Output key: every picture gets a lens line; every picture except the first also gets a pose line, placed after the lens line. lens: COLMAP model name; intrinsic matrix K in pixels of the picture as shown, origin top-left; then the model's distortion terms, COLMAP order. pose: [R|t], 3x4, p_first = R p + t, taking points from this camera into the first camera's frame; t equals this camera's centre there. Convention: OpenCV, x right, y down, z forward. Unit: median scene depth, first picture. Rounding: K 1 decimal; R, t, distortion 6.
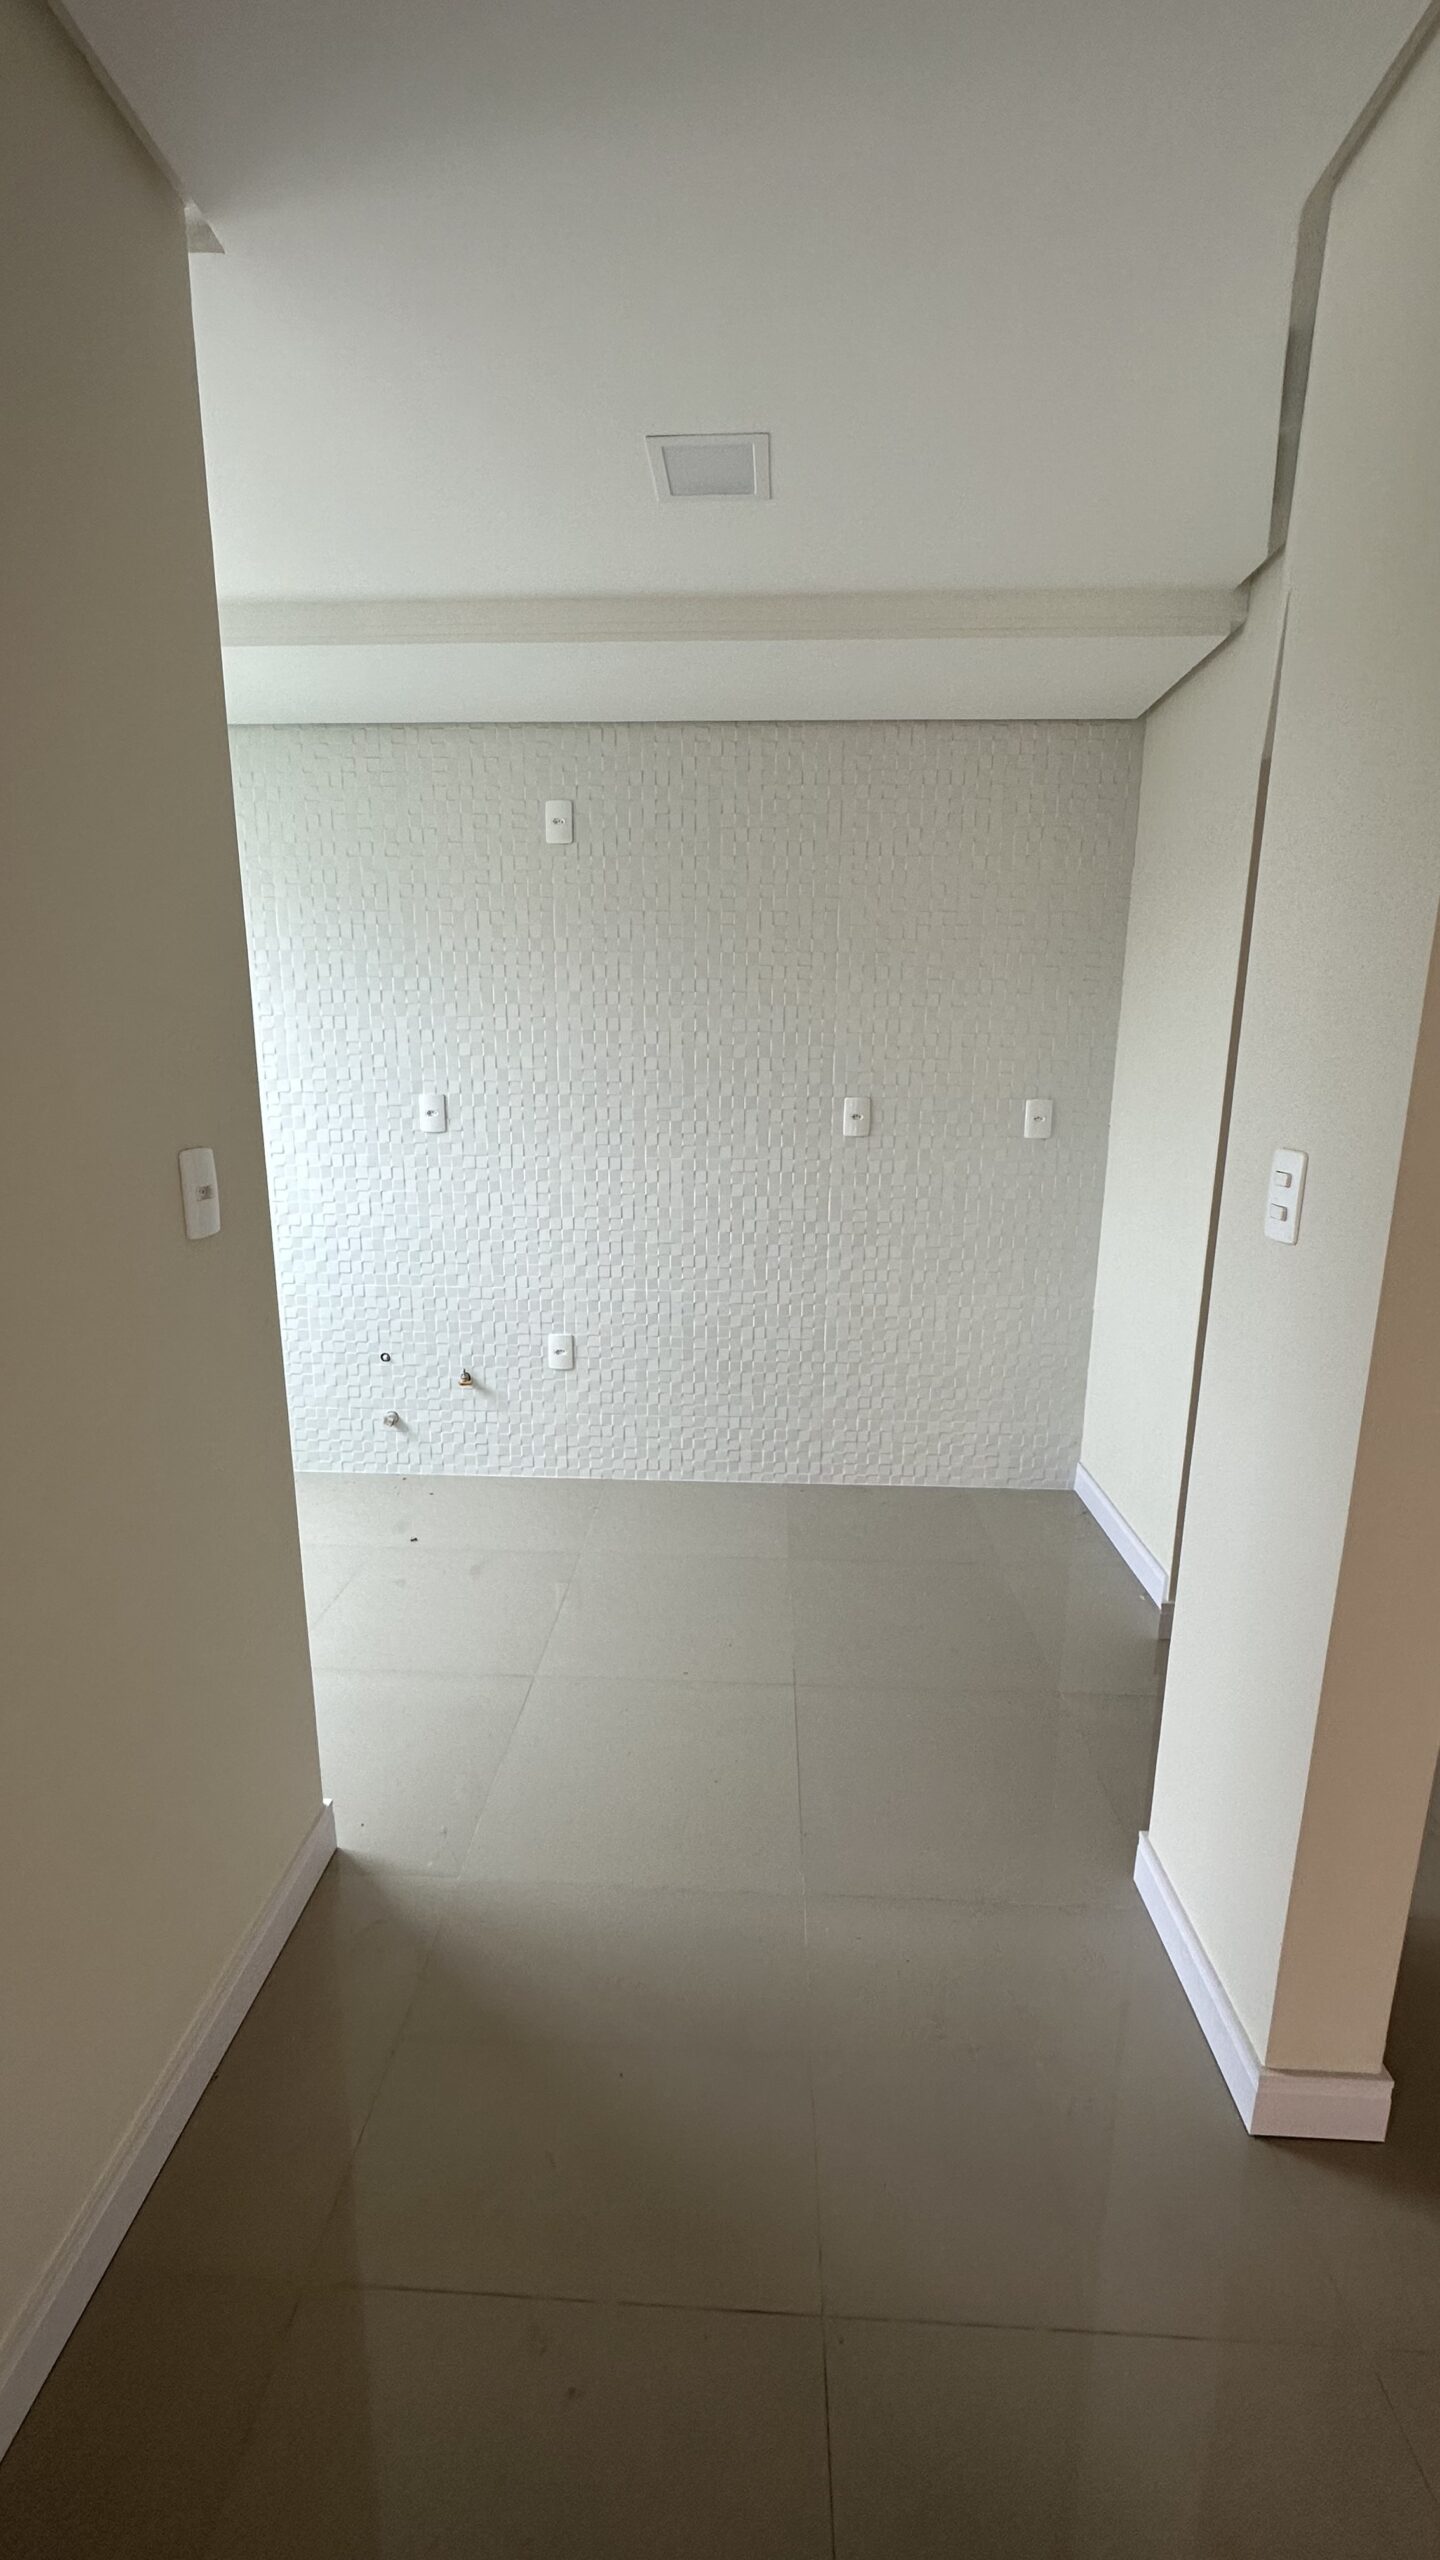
lens RADIAL K [[1018.9, 0, 718.3], [0, 1018.9, 1282.0], [0, 0, 1]] dist [-0.000499, 0.000673]
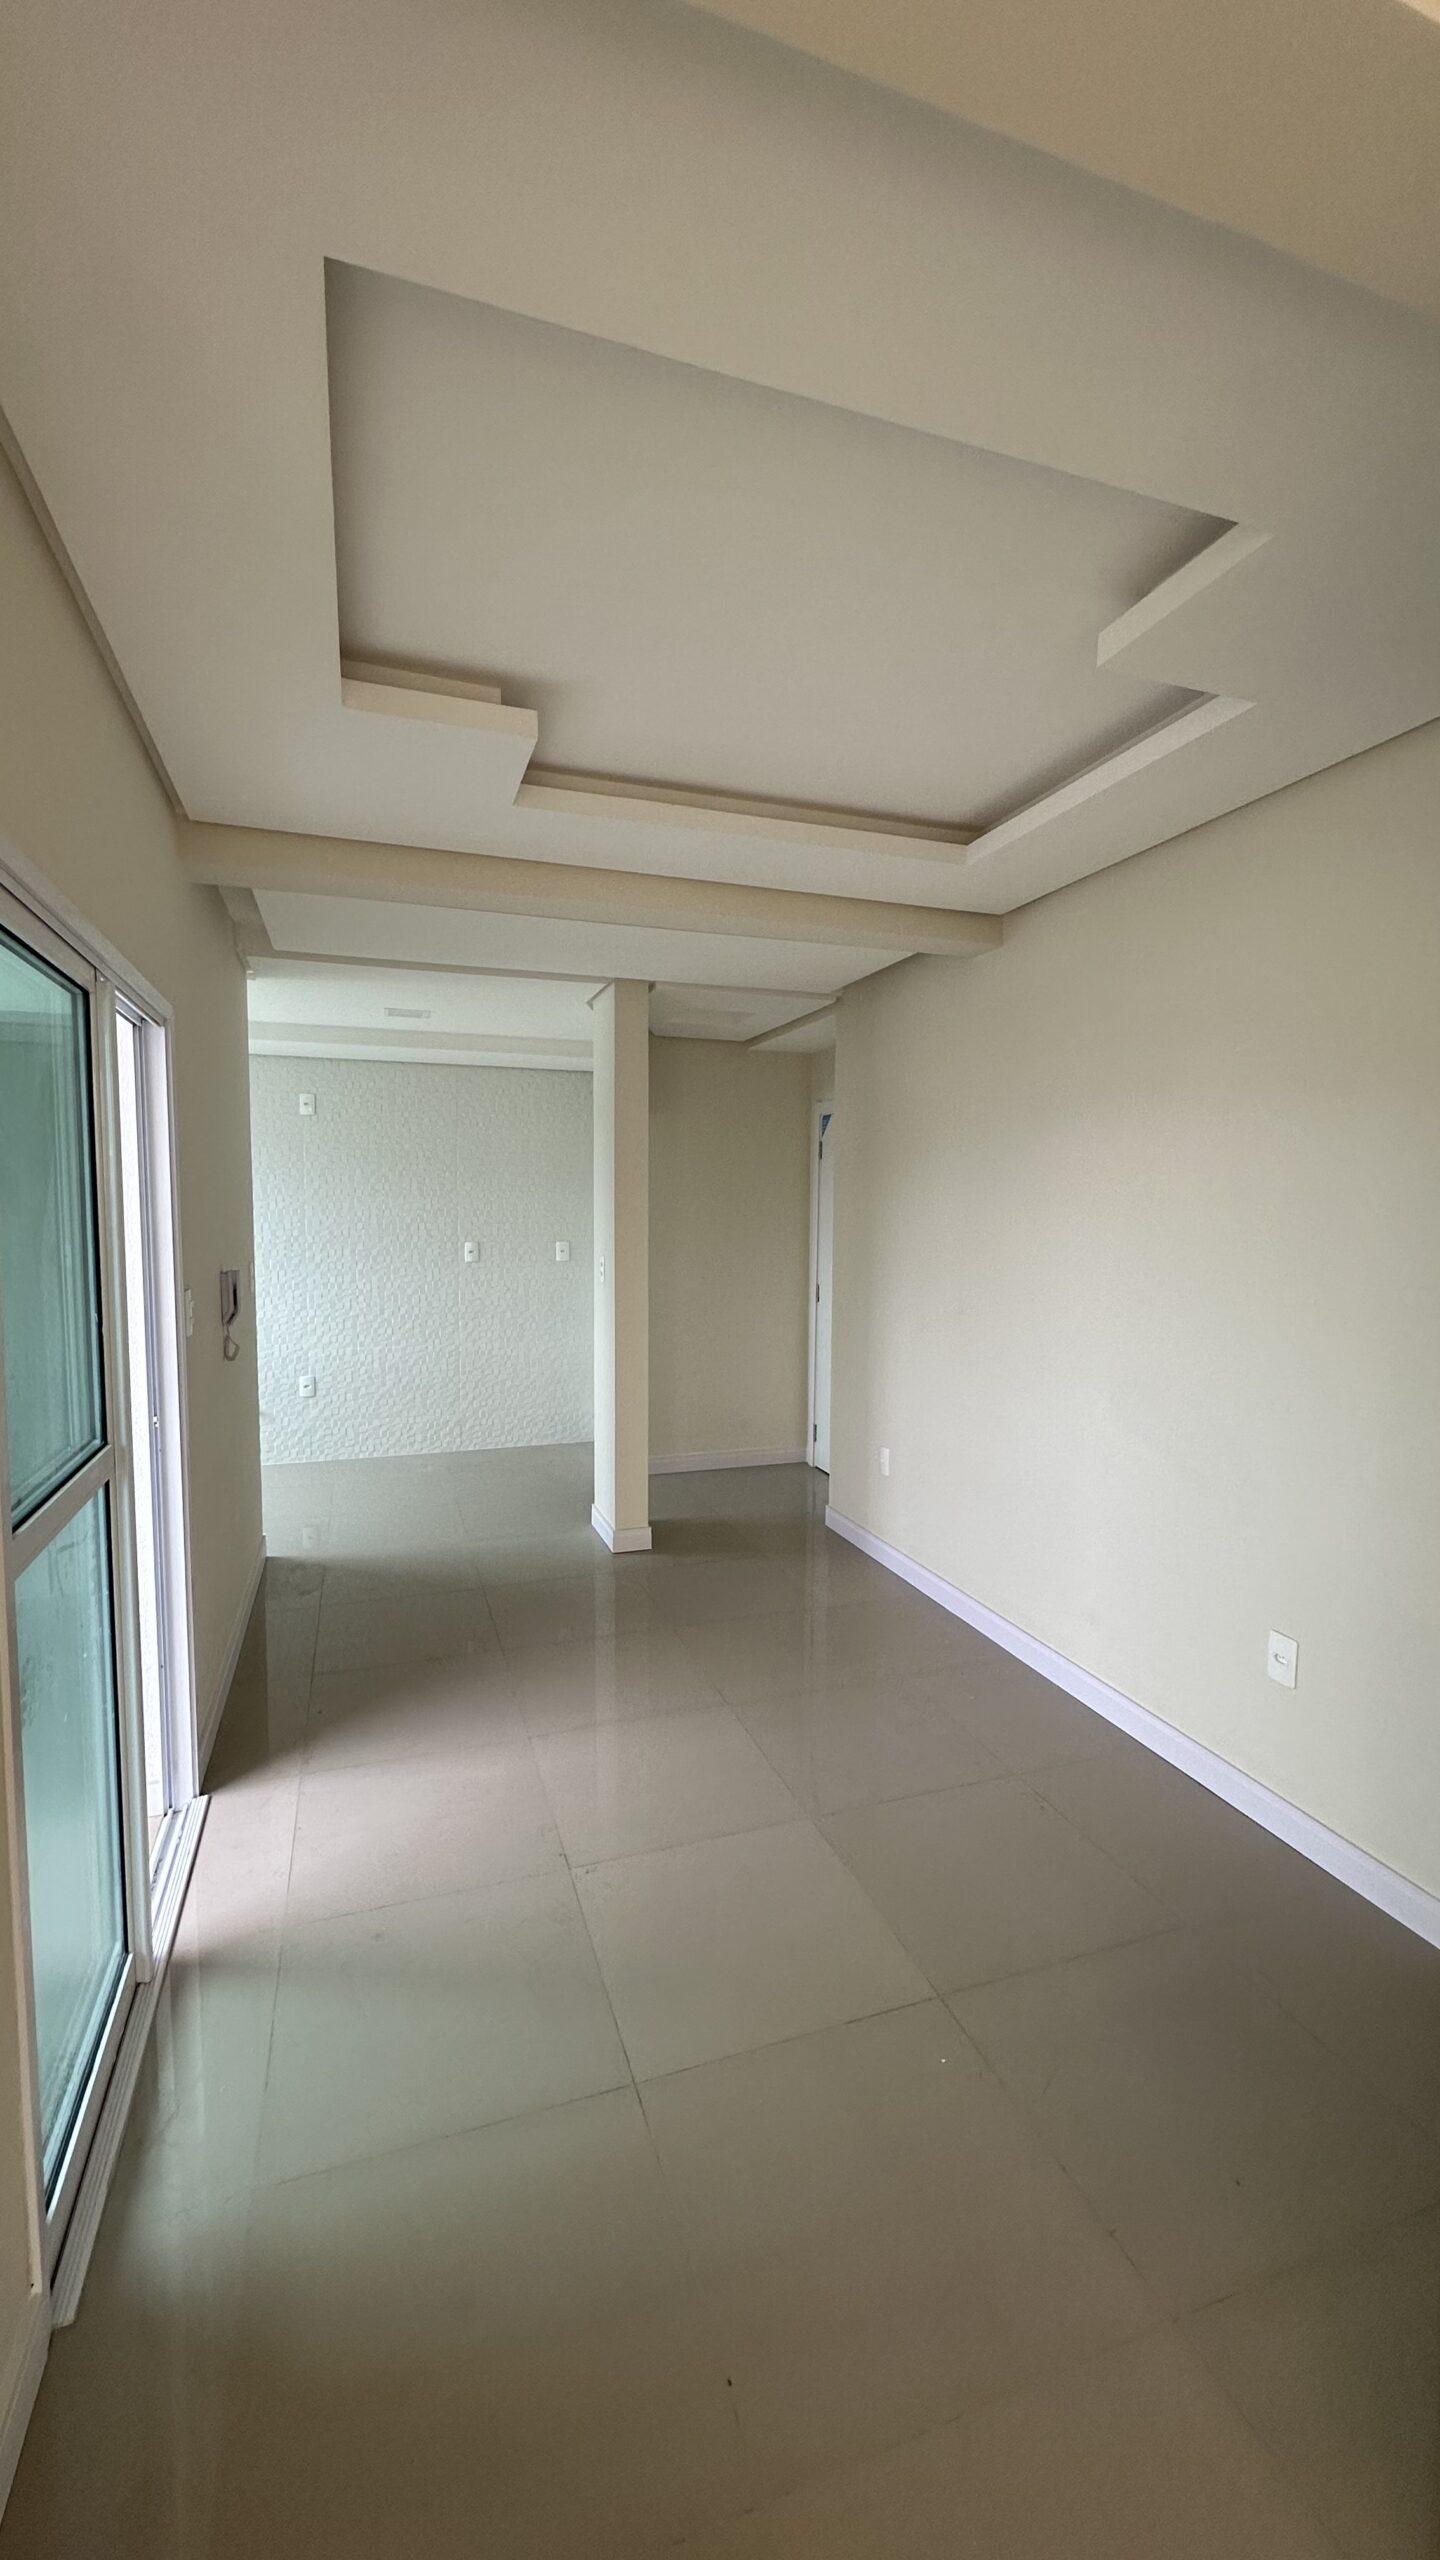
lens RADIAL K [[1014.0, 0, 720.0], [0, 1014.0, 1280.0], [0, 0, 1]] dist [0.001030, 0.000135]
pose [[0.928612, -0.028784, 0.369935, -0.138231], [0.079885, 0.989116, -0.123566, 0.163730], [-0.362352, 0.144298, 0.920804, -0.922207]]
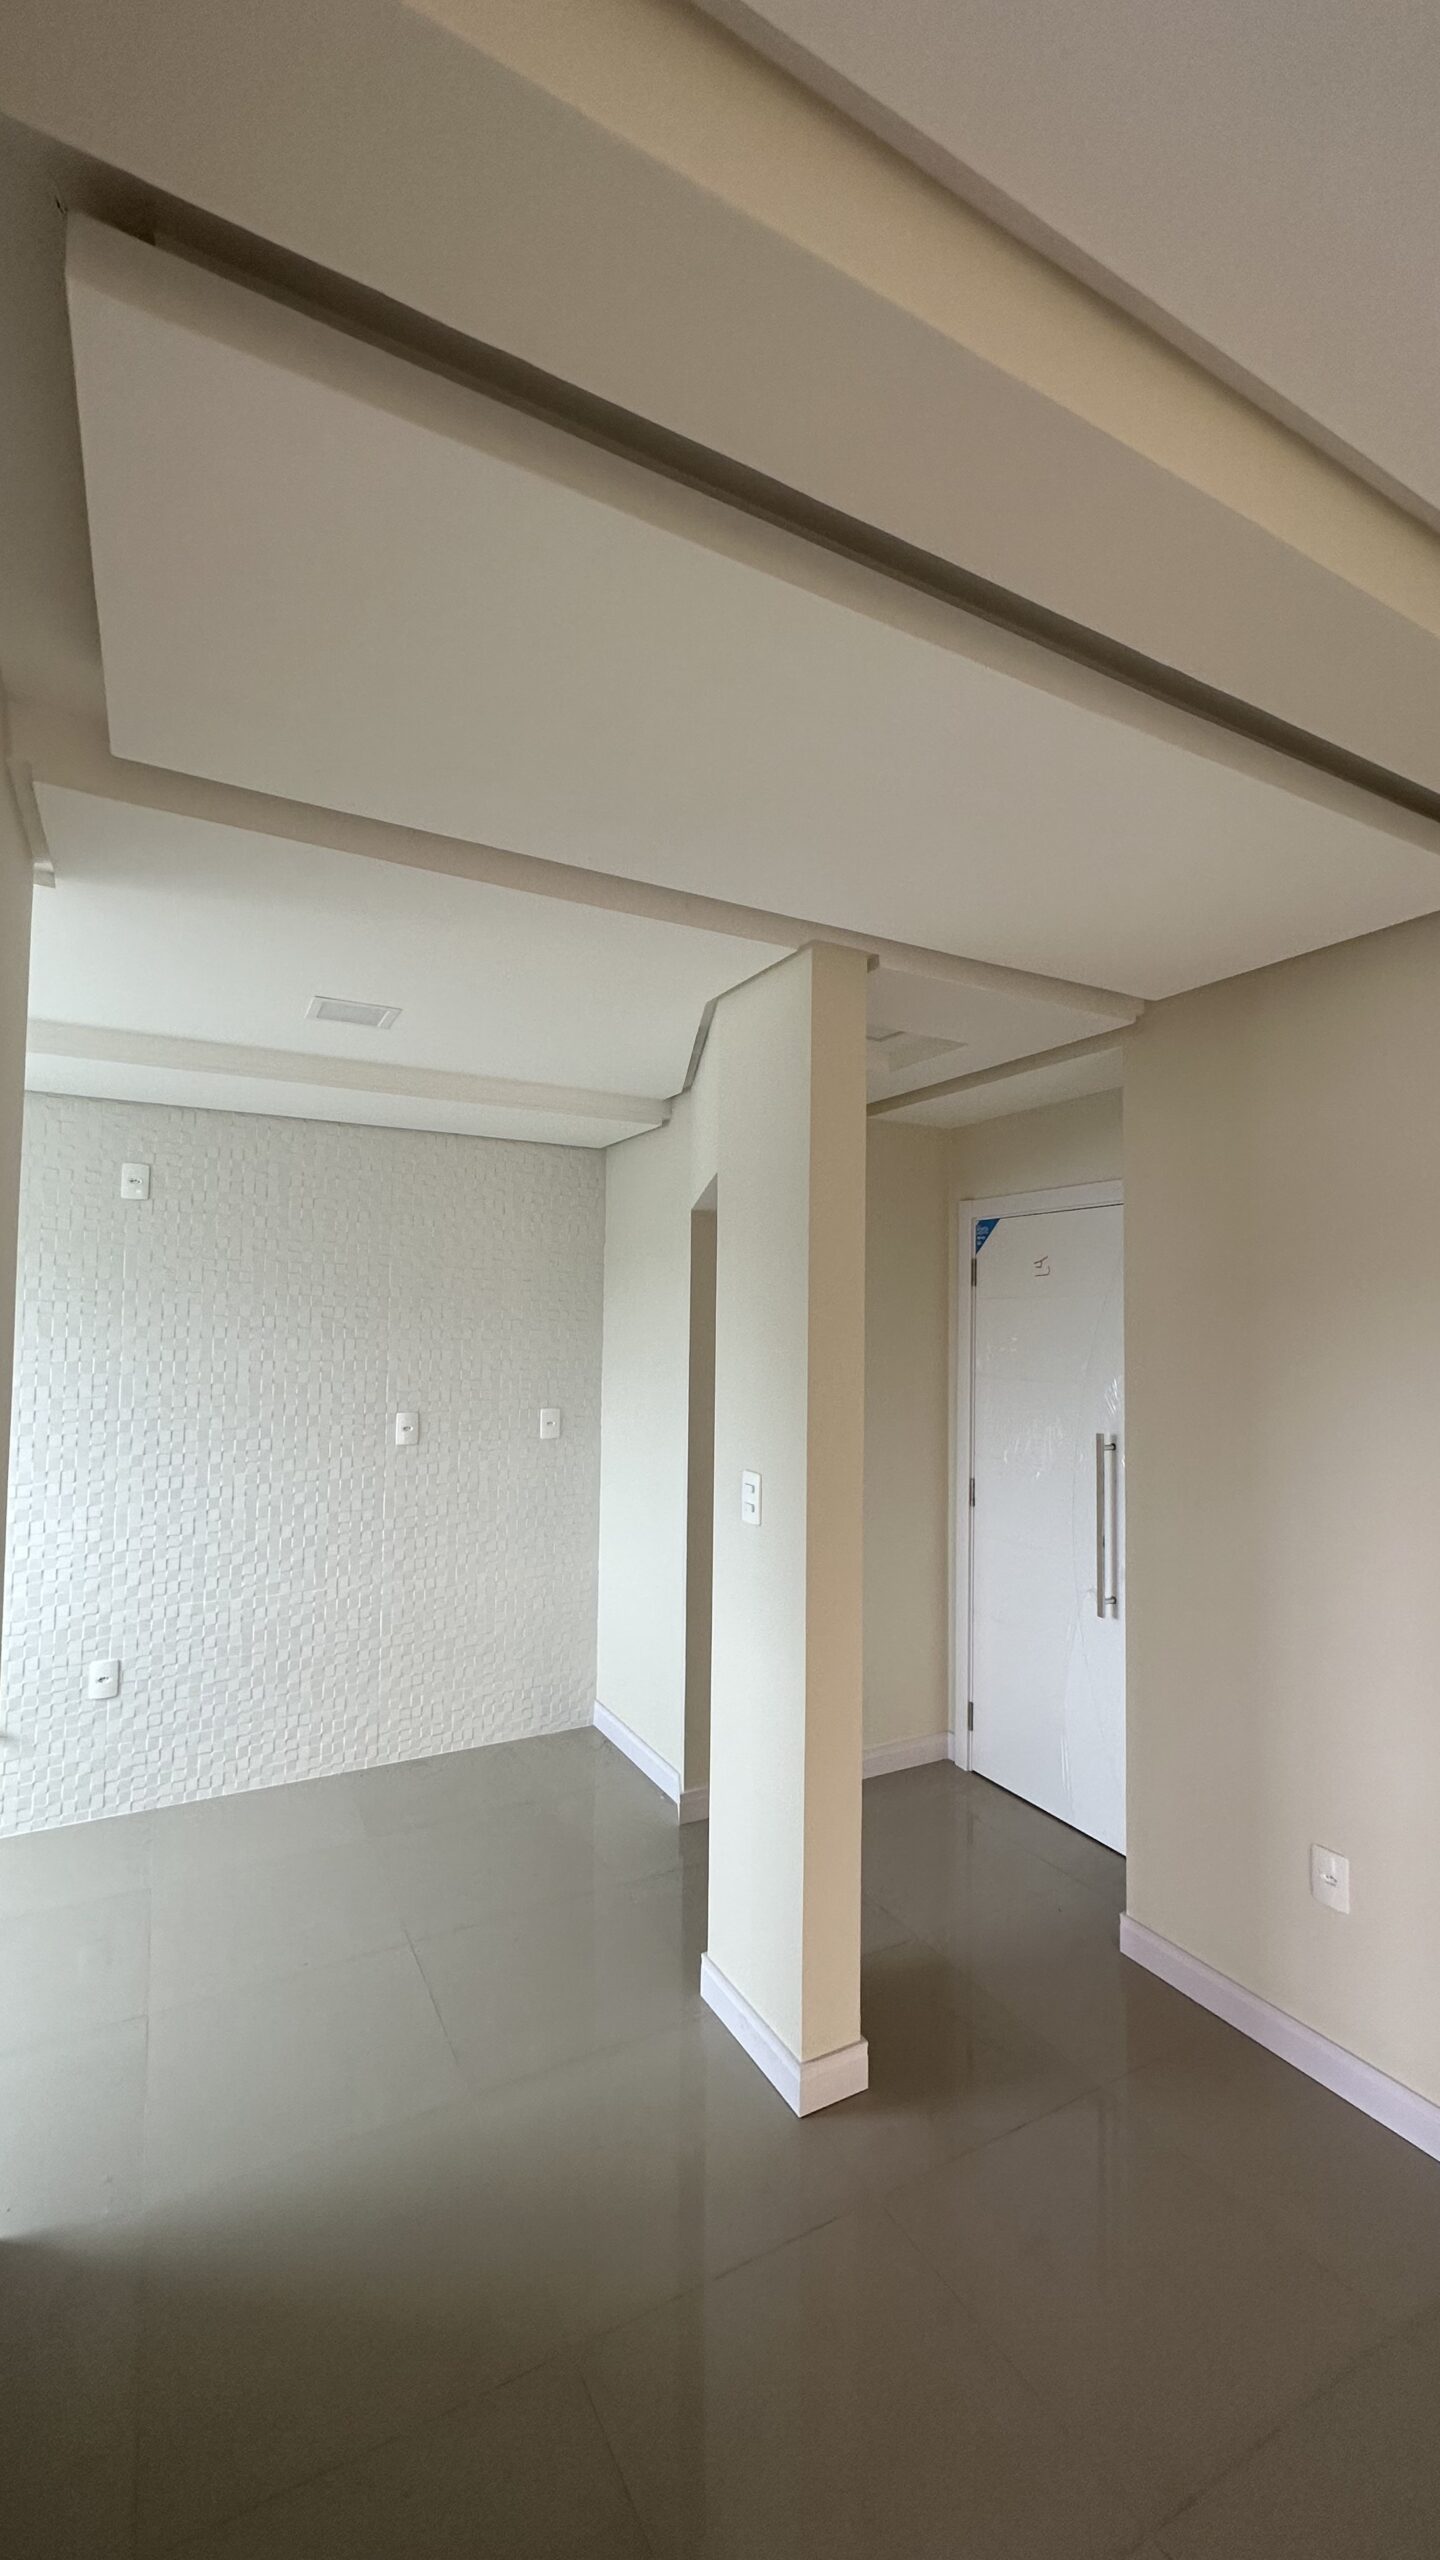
lens RADIAL K [[1018.9, 0, 718.3], [0, 1018.9, 1282.0], [0, 0, 1]] dist [-0.000499, 0.000673]
pose [[0.856024, 0.025161, 0.516323, -0.167933], [0.104716, 0.969666, -0.220865, -0.024743], [-0.506218, 0.243134, 0.827423, -0.213125]]
